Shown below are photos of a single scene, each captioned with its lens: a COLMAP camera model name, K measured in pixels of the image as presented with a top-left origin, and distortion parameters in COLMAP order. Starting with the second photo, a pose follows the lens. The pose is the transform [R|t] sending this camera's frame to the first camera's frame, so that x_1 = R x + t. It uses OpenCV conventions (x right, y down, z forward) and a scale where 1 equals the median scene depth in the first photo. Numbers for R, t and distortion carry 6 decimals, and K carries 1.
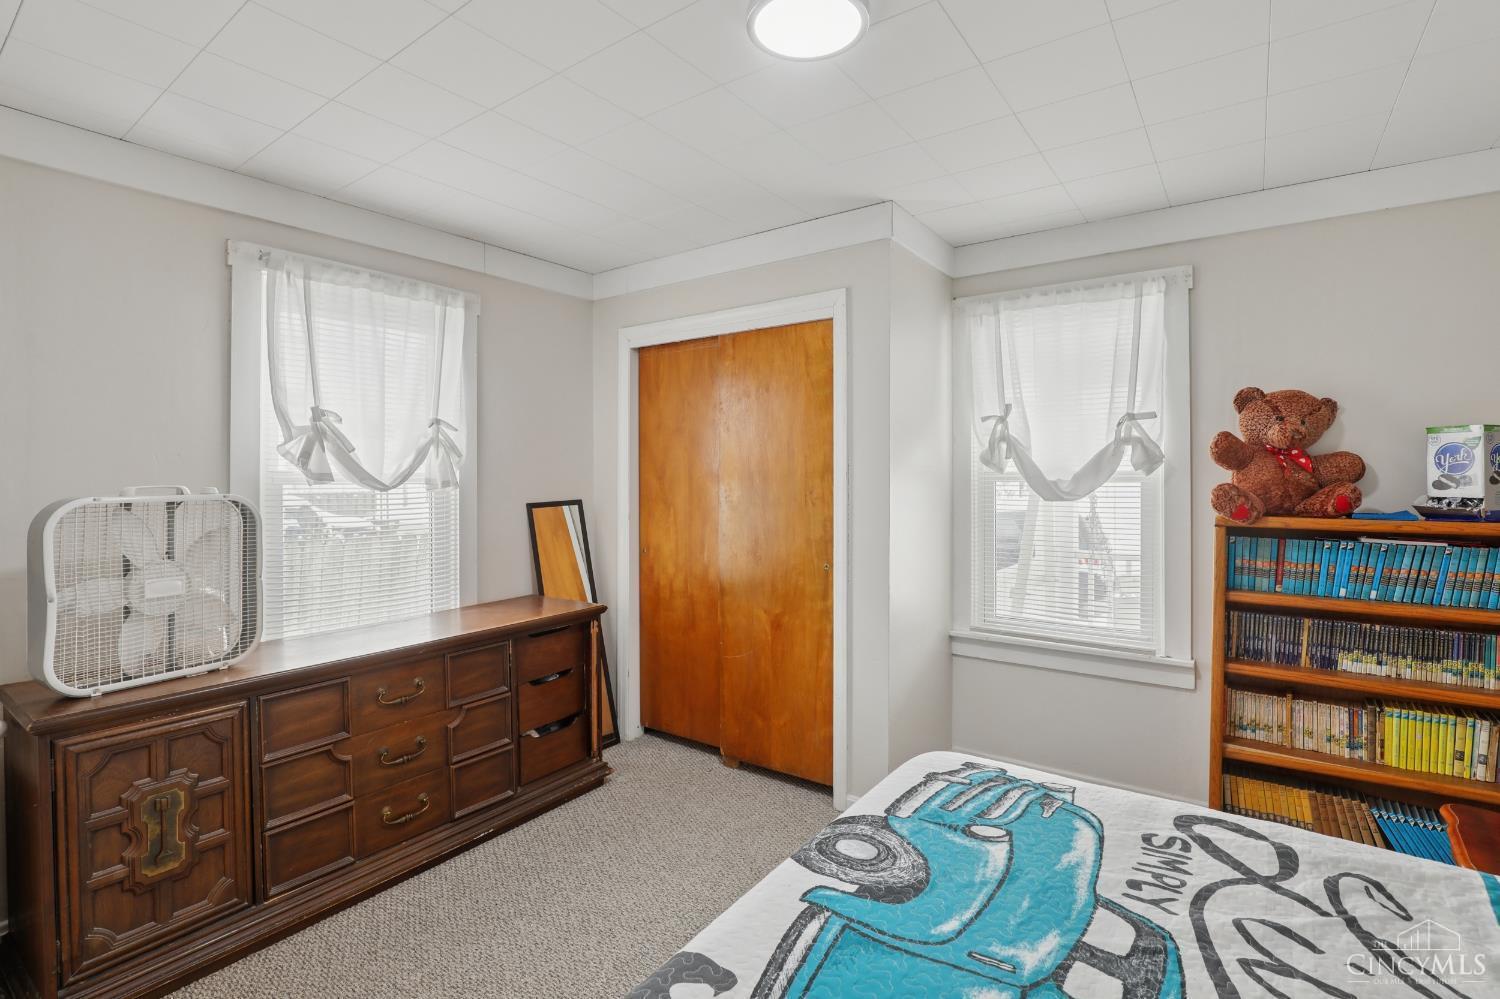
lens RADIAL K [[689.4, 0, 753.7], [0, 689.4, 479.2], [0, 0, 1]] dist [-0.033639, 0.003567]
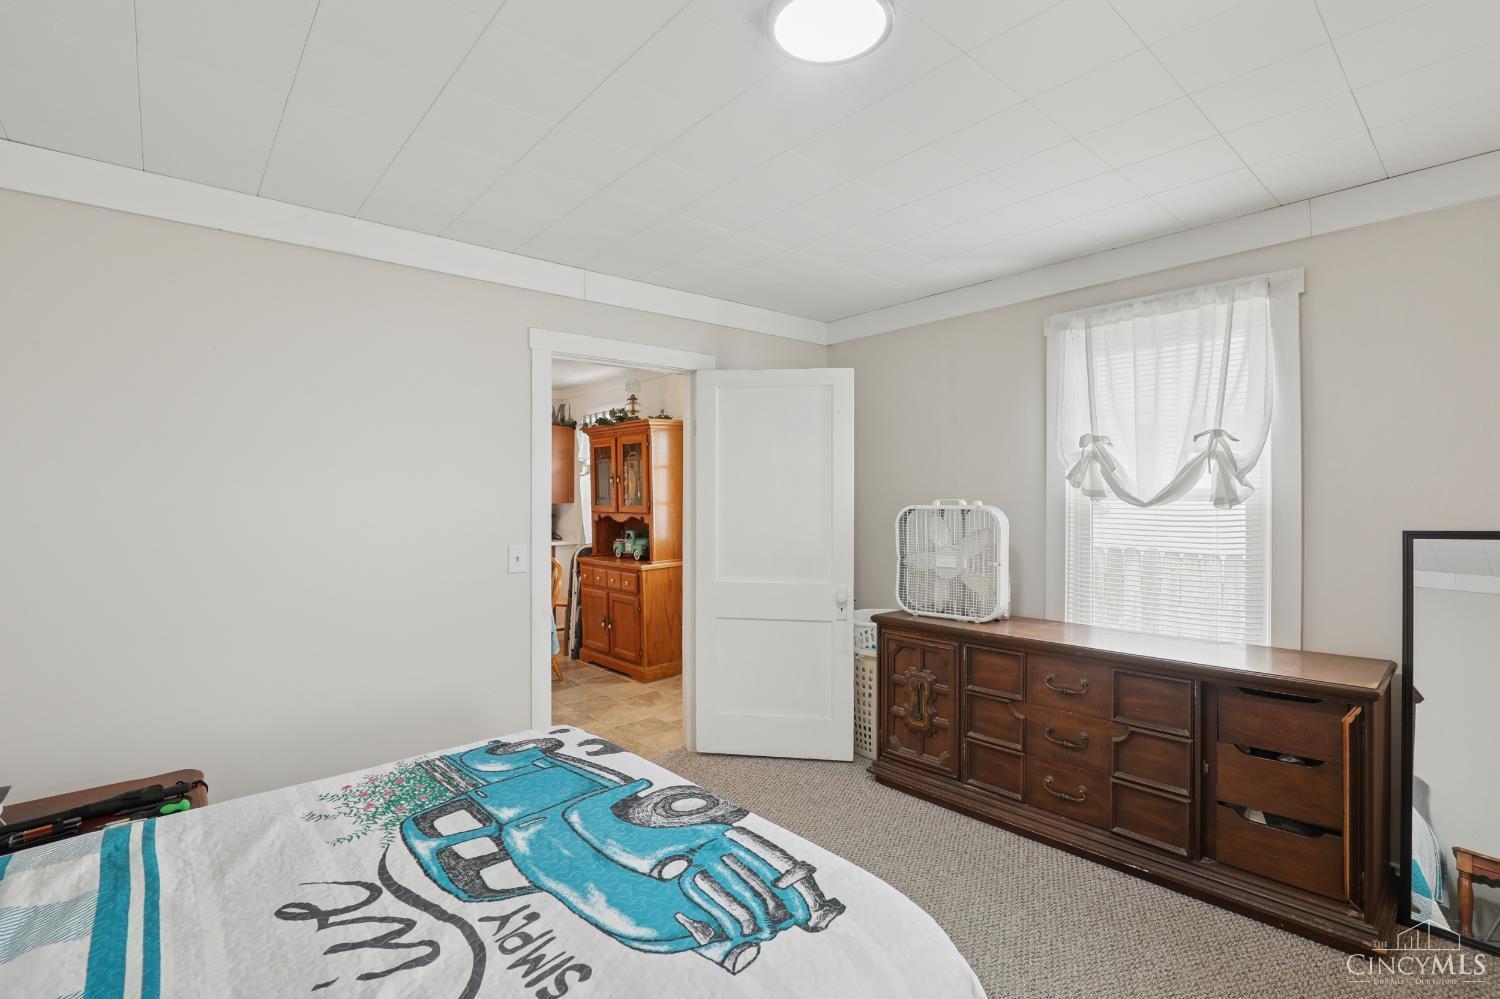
lens RADIAL K [[689.4, 0, 750.9], [0, 689.4, 492.9], [0, 0, 1]] dist [-0.033639, 0.003567]
pose [[-0.218856, -0.000792, -0.975757, 1.194506], [0.000730, 0.999999, -0.000976, -0.006155], [0.975757, -0.000926, -0.218855, 1.255369]]
